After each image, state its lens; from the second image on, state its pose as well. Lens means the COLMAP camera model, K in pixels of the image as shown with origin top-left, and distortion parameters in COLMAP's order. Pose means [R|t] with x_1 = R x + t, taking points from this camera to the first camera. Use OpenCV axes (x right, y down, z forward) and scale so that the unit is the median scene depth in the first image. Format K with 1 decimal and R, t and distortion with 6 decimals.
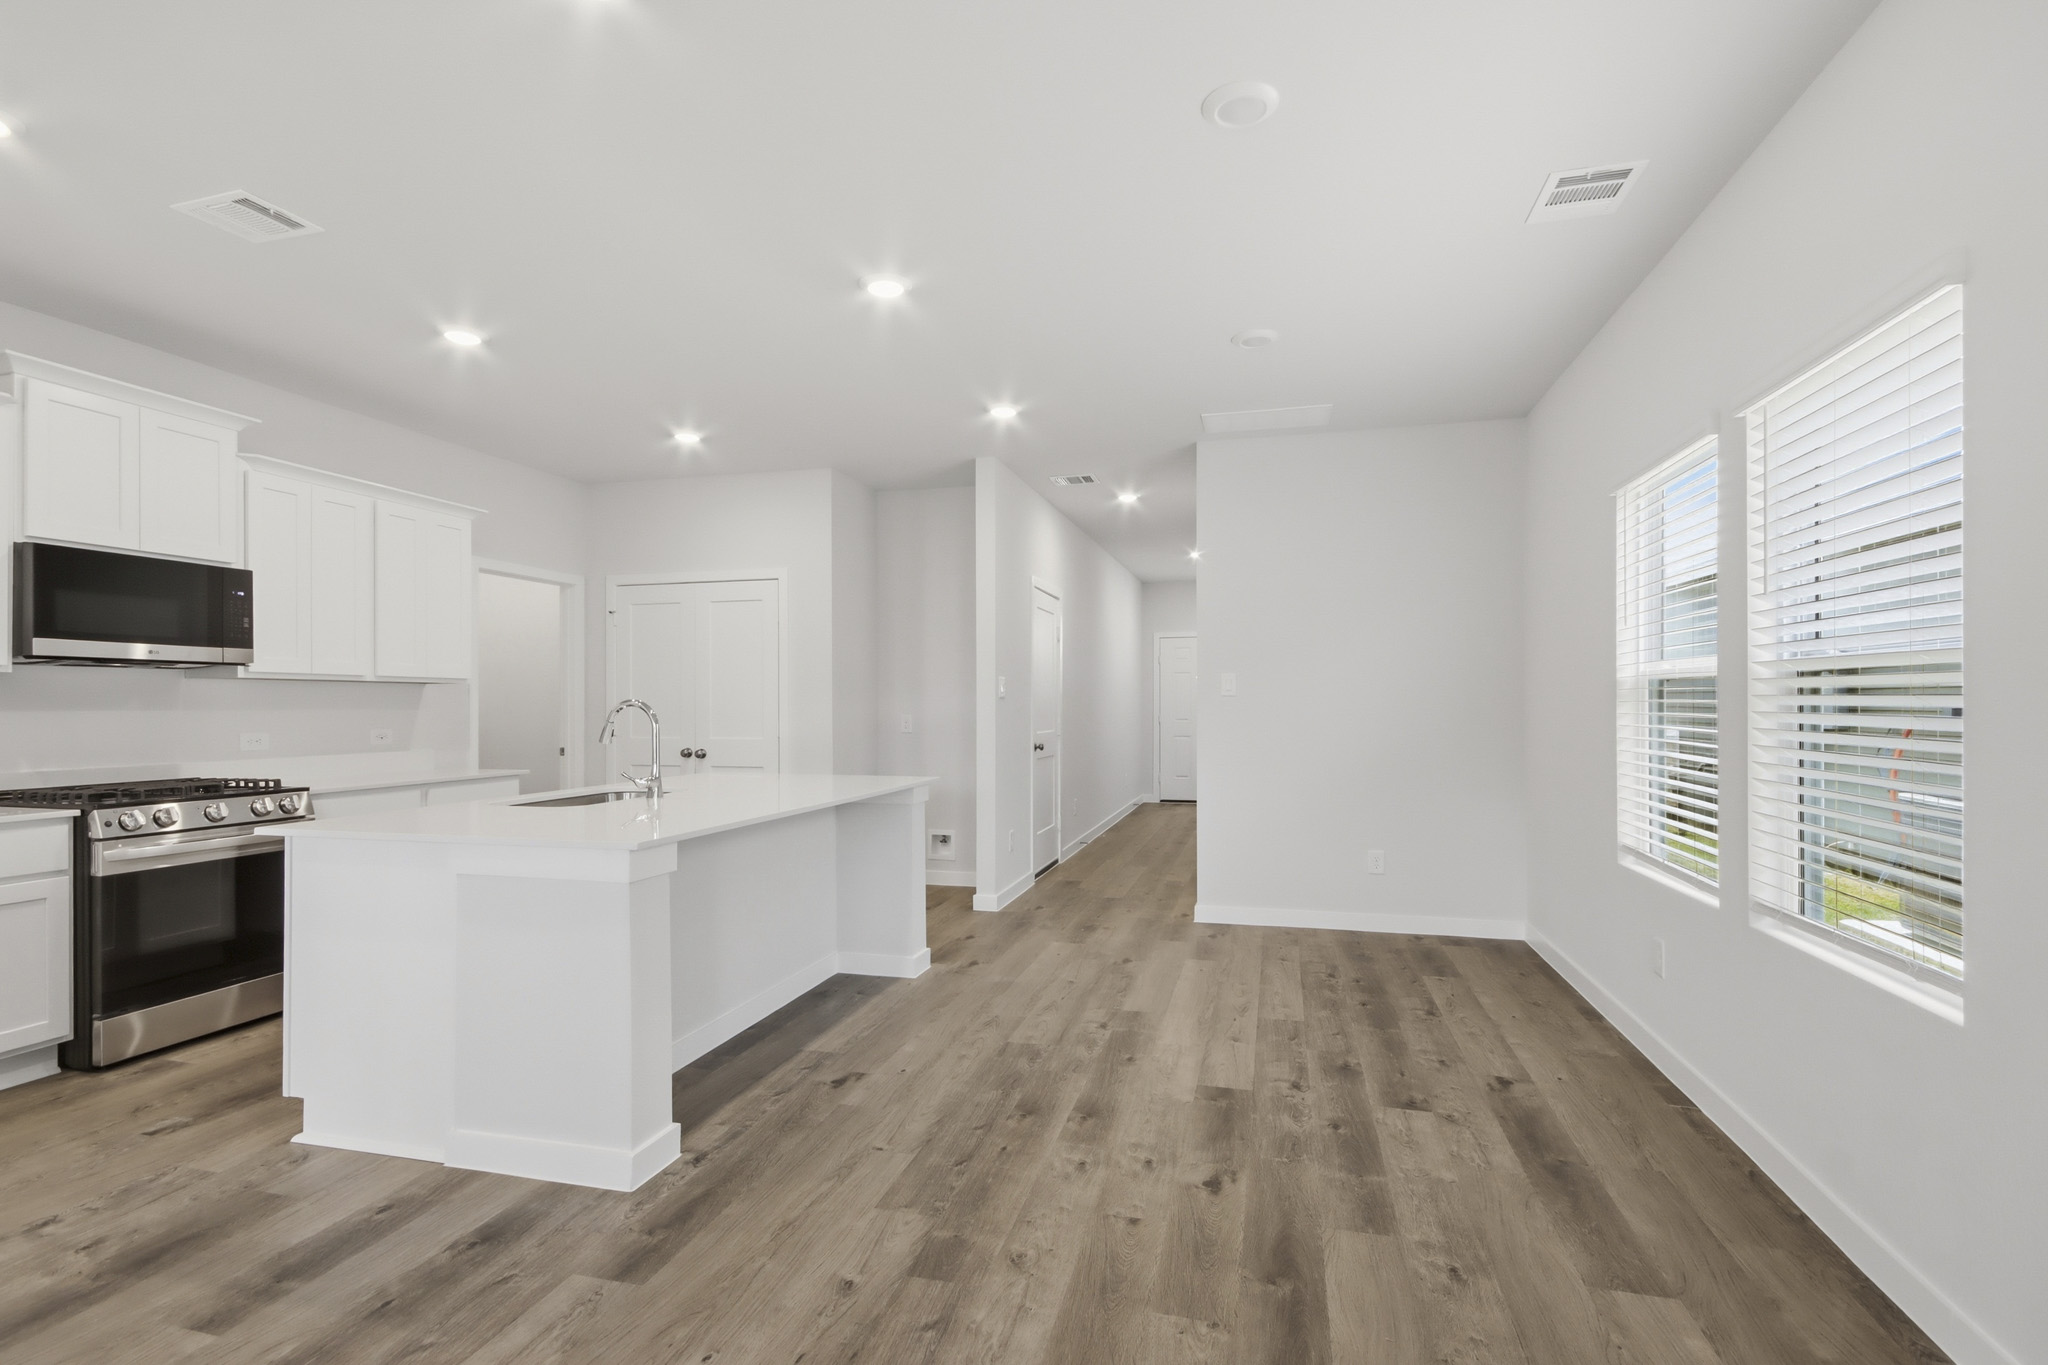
lens RADIAL K [[962.6, 0, 1013.0], [0, 962.6, 699.4], [0, 0, 1]] dist [0.018630, -0.008520]
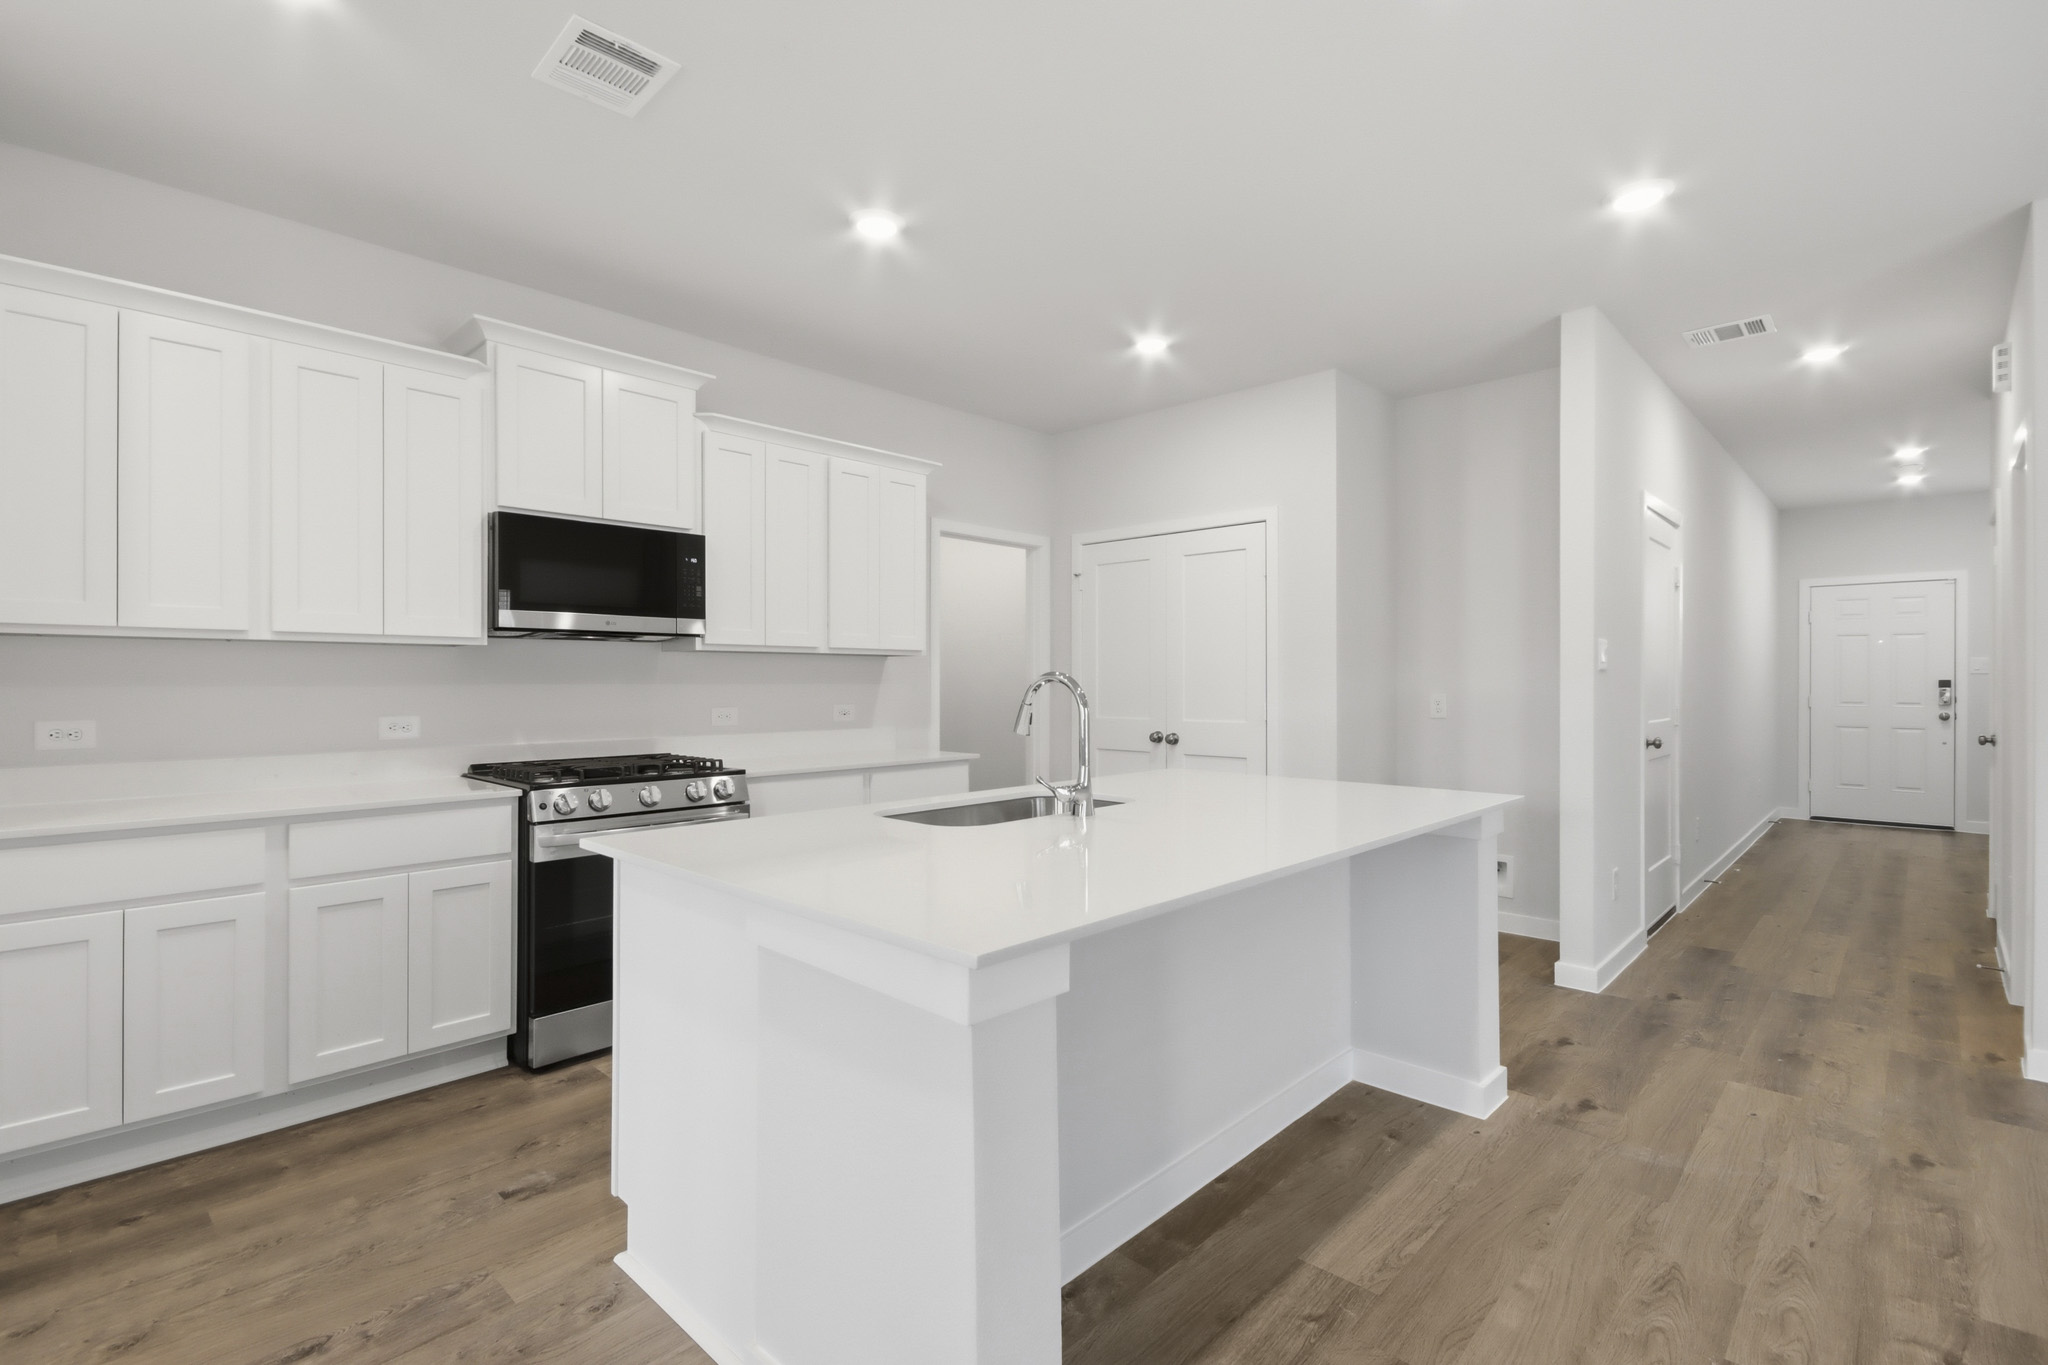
lens RADIAL K [[950.9, 0, 1020.8], [0, 950.9, 678.8], [0, 0, 1]] dist [0.010677, -0.000235]
pose [[0.881064, 0.002083, -0.472993, -0.077472], [-0.000070, 0.999991, 0.004274, 0.001519], [0.472998, -0.003733, 0.881056, 0.328438]]
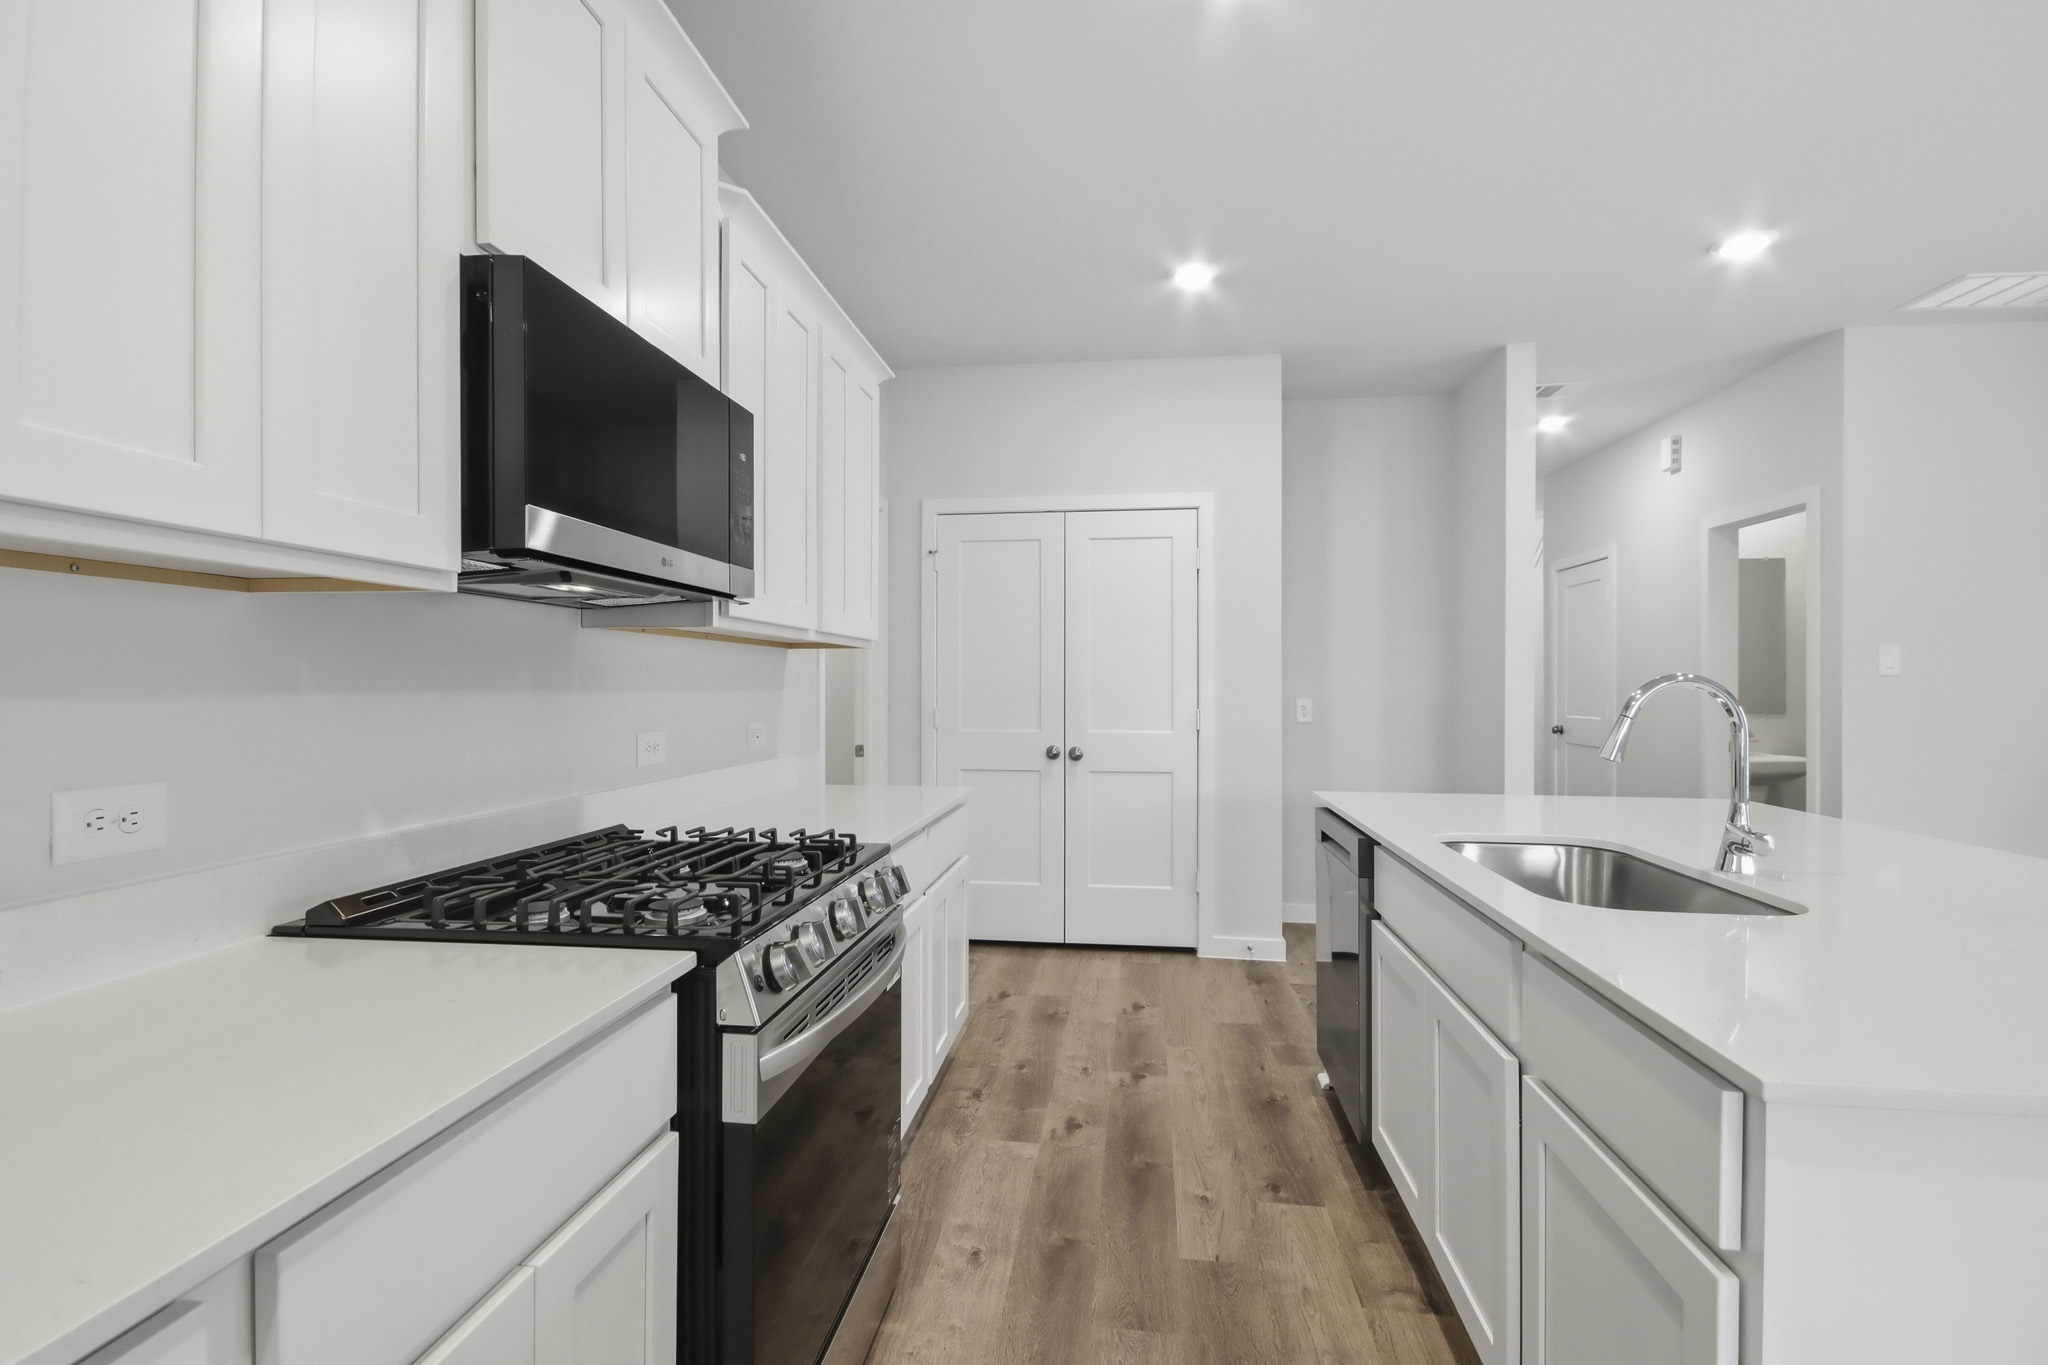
lens RADIAL K [[950.9, 0, 1020.8], [0, 950.9, 678.8], [0, 0, 1]] dist [0.010677, -0.000235]
pose [[0.991482, 0.005658, 0.130125, -0.699633], [-0.005462, 0.999983, -0.001857, 0.004295], [-0.130133, 0.001131, 0.991496, 0.484460]]
